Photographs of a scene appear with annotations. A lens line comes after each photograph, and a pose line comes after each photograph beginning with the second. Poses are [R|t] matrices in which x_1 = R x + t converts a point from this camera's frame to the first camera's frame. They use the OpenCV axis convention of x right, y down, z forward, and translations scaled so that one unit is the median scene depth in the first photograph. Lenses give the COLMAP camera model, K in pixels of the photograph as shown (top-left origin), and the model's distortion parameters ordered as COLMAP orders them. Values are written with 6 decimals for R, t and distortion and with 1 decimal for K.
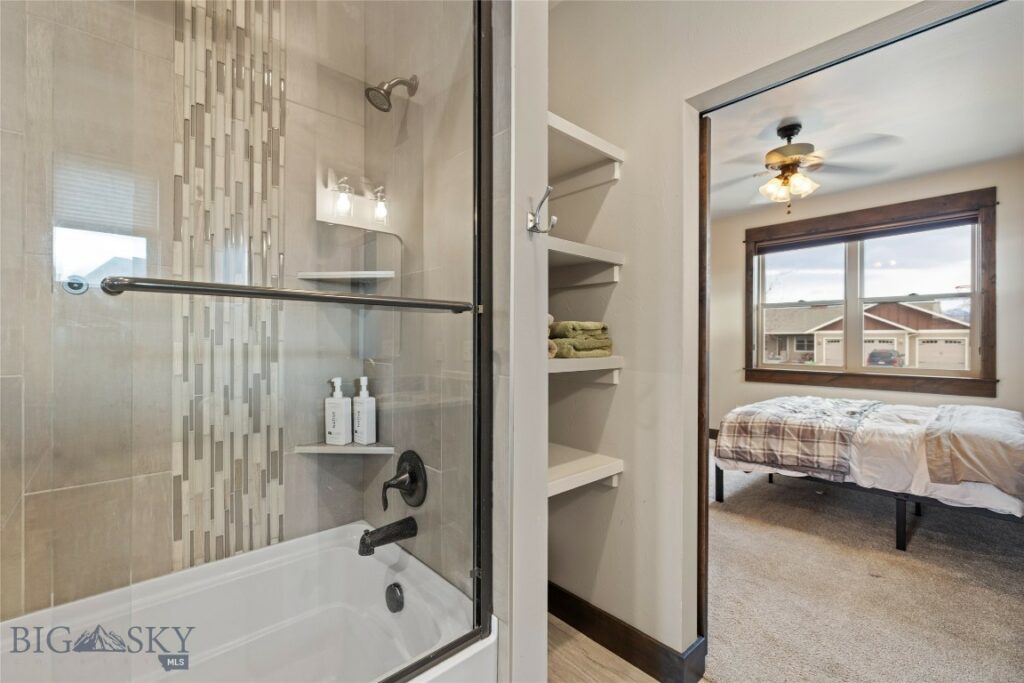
lens RADIAL K [[439.7, 0, 510.8], [0, 439.7, 340.1], [0, 0, 1]] dist [0.001153, -0.000900]
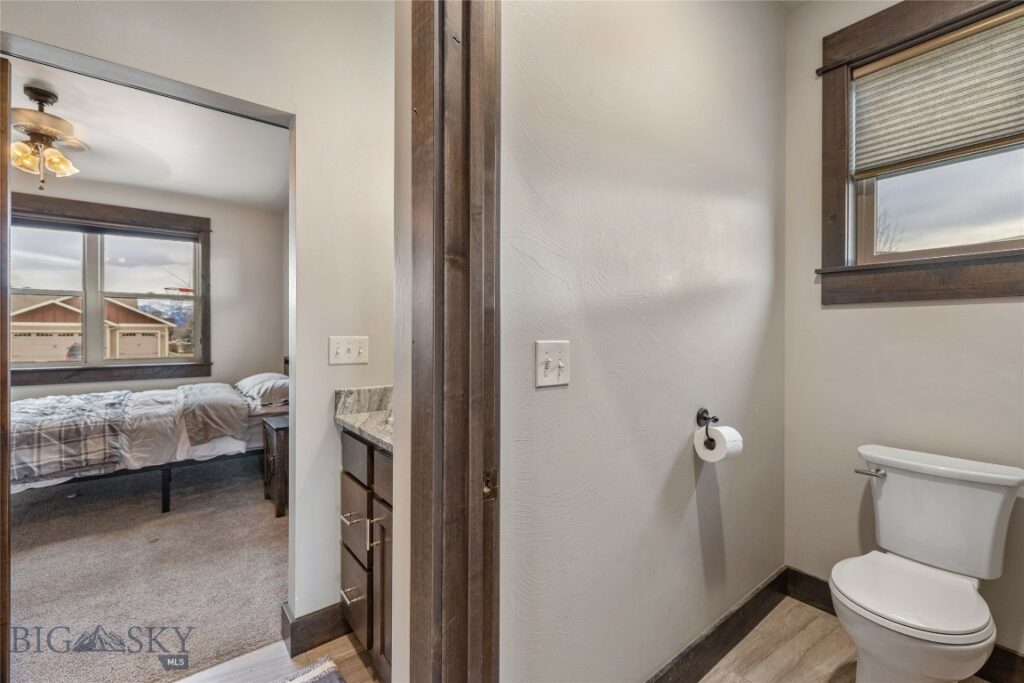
lens RADIAL K [[439.7, 0, 511.0], [0, 439.7, 337.5], [0, 0, 1]] dist [0.001153, -0.000900]
pose [[0.053392, -0.011592, 0.998506, -0.212207], [0.001388, 0.999933, 0.011534, -0.001241], [-0.998573, 0.000770, 0.053404, 0.016687]]
